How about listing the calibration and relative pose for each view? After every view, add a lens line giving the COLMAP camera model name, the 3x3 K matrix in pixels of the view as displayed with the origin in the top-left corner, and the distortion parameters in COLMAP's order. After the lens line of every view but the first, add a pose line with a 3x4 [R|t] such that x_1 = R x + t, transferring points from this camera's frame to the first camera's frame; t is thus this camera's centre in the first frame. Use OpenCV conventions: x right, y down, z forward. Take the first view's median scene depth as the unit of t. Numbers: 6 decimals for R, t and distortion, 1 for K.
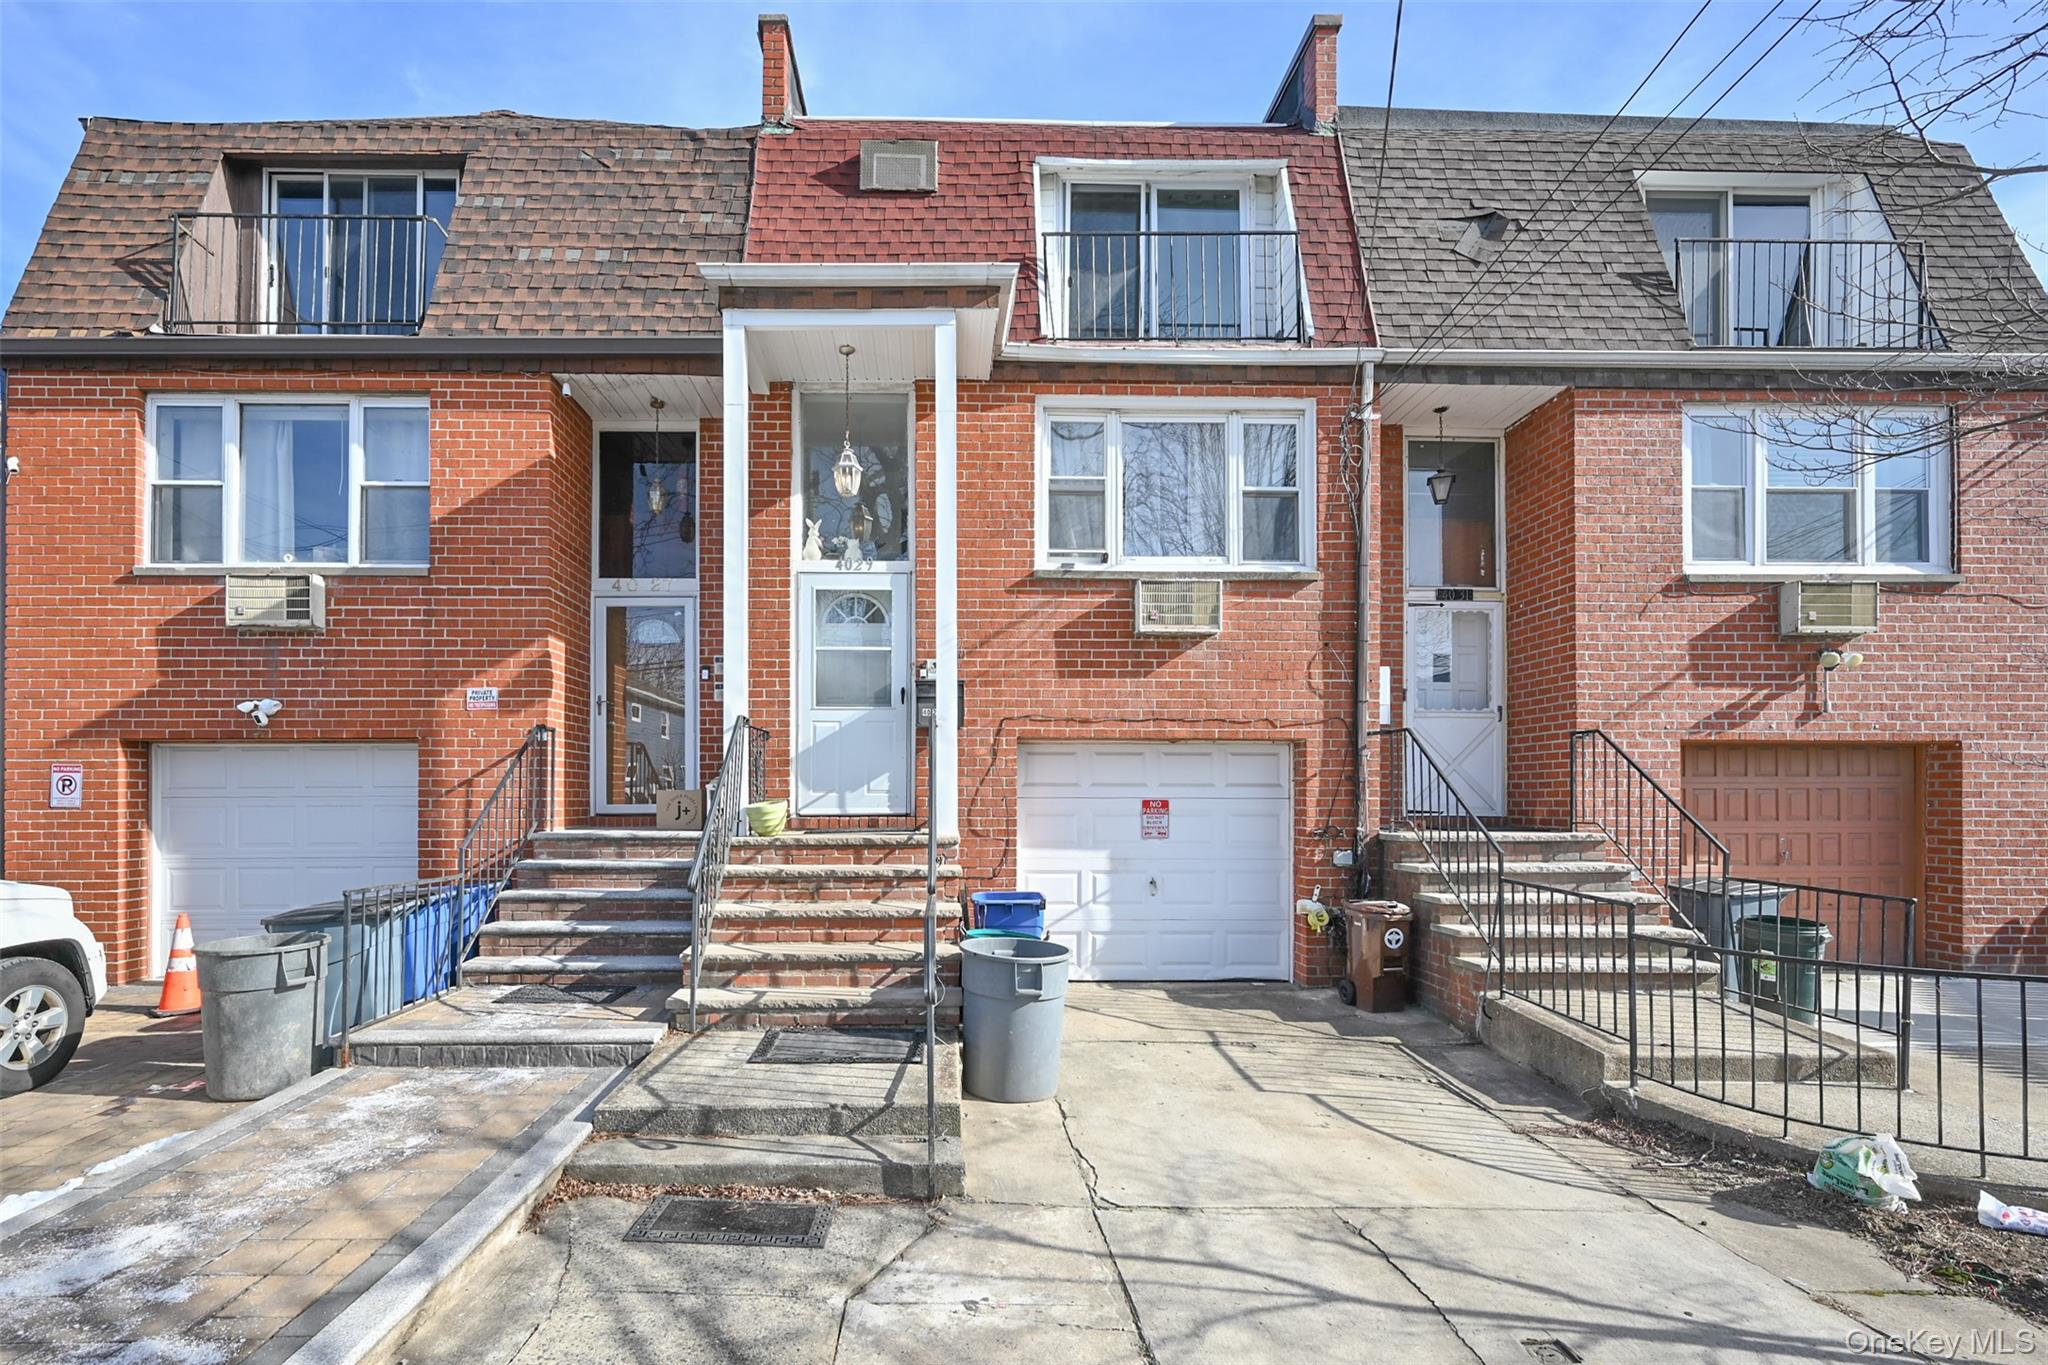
lens RADIAL K [[935.0, 0, 984.9], [0, 935.0, 787.2], [0, 0, 1]] dist [0.001082, -0.002003]
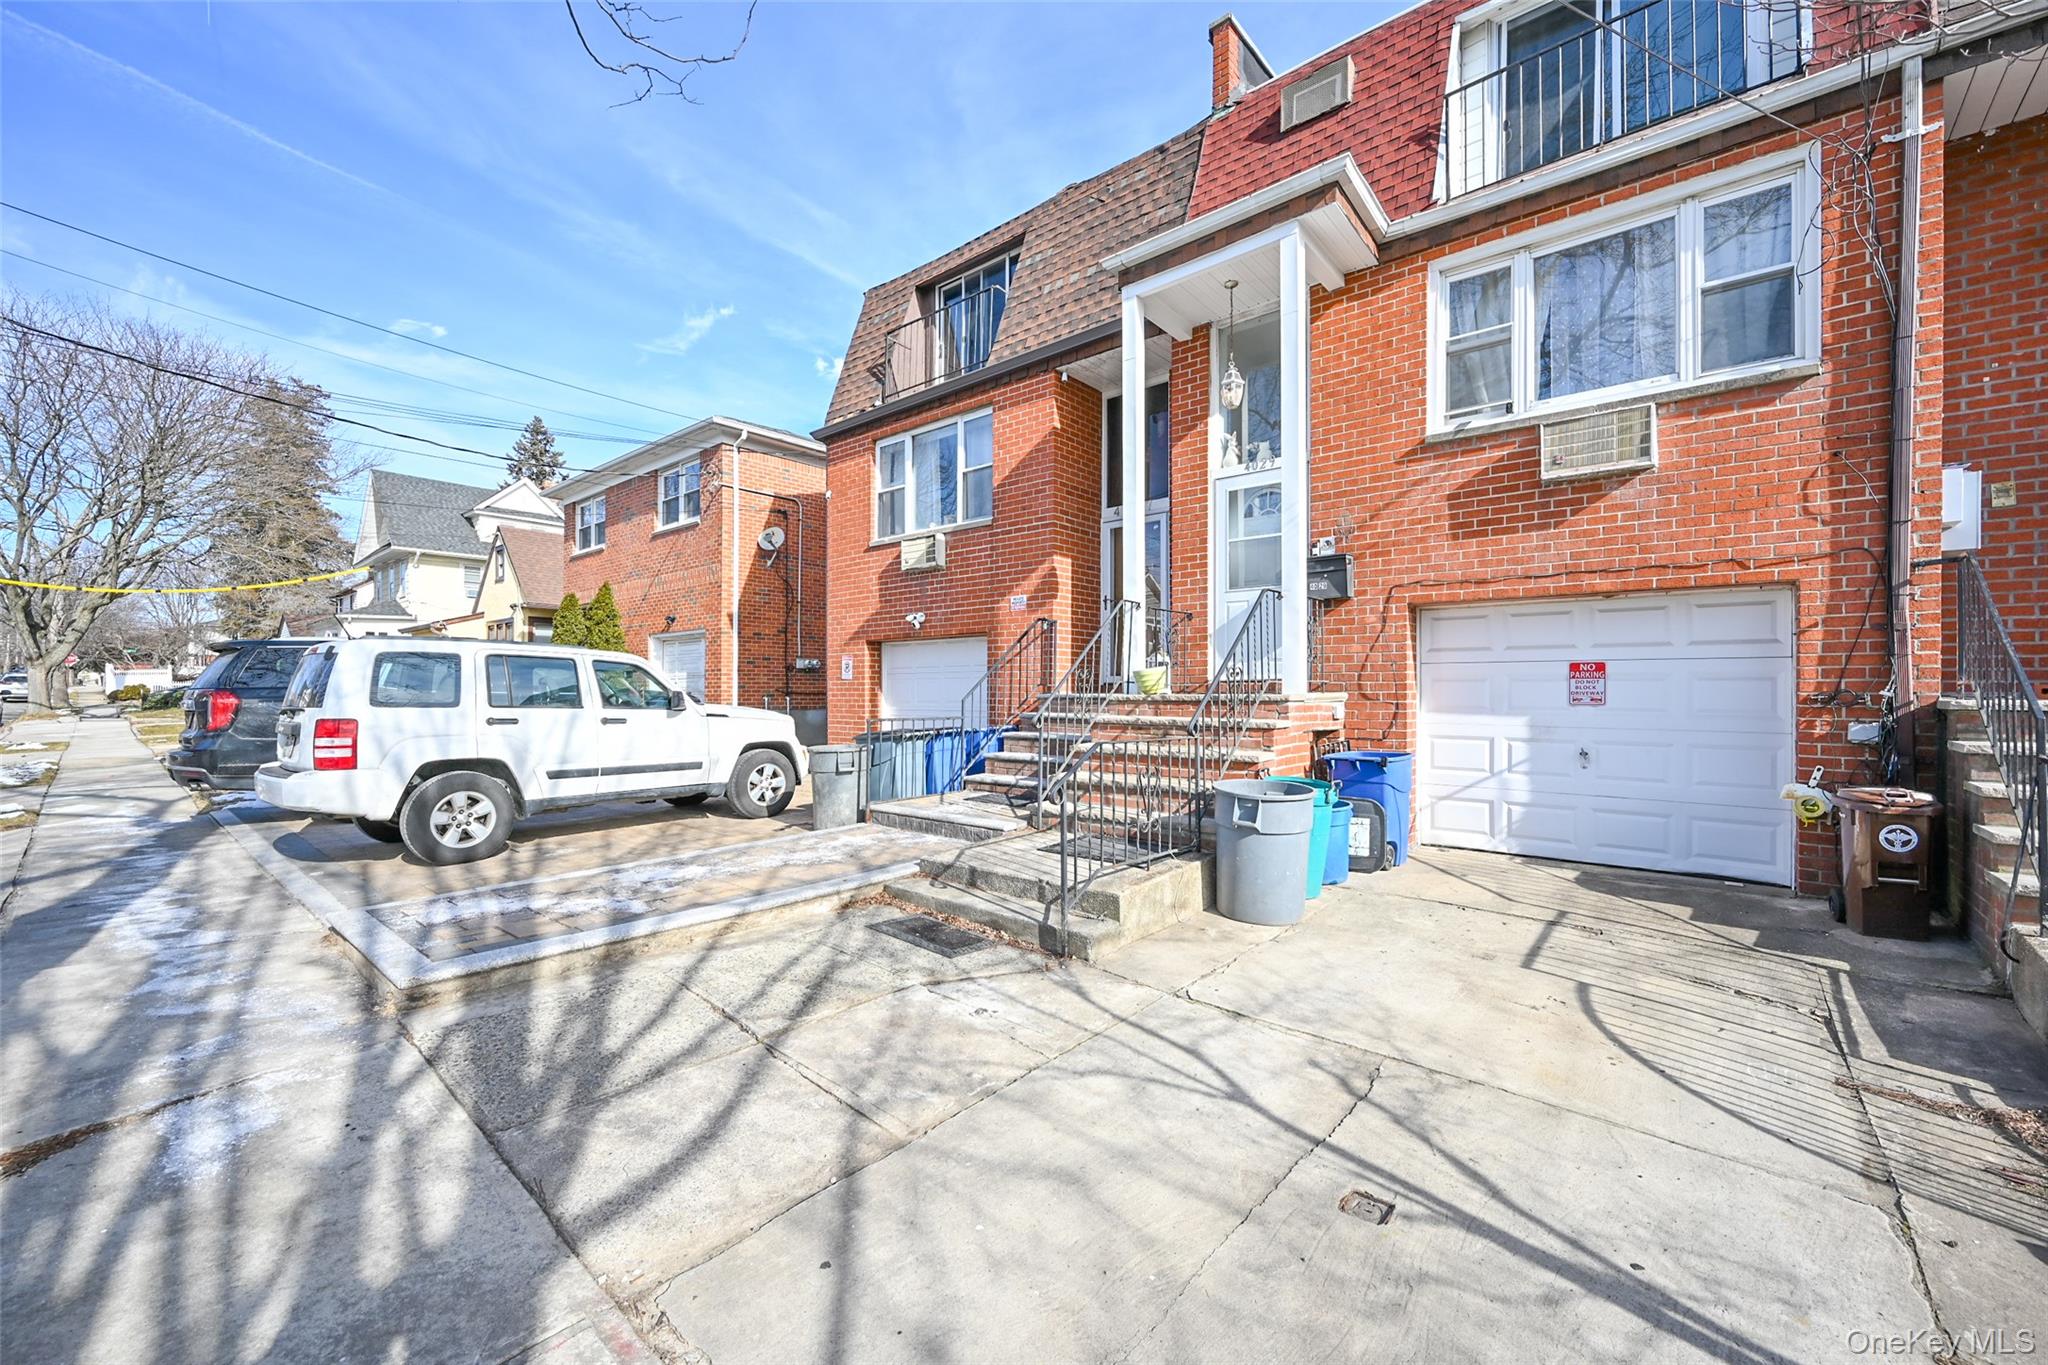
lens RADIAL K [[803.0, 0, 1026.5], [0, 803.0, 682.8], [0, 0, 1]] dist [-0.003374, 0.000894]
pose [[0.748219, -0.005784, -0.663426, 0.303766], [0.009054, 0.999958, 0.001494, 0.028339], [0.663390, -0.007124, 0.748240, 0.064895]]
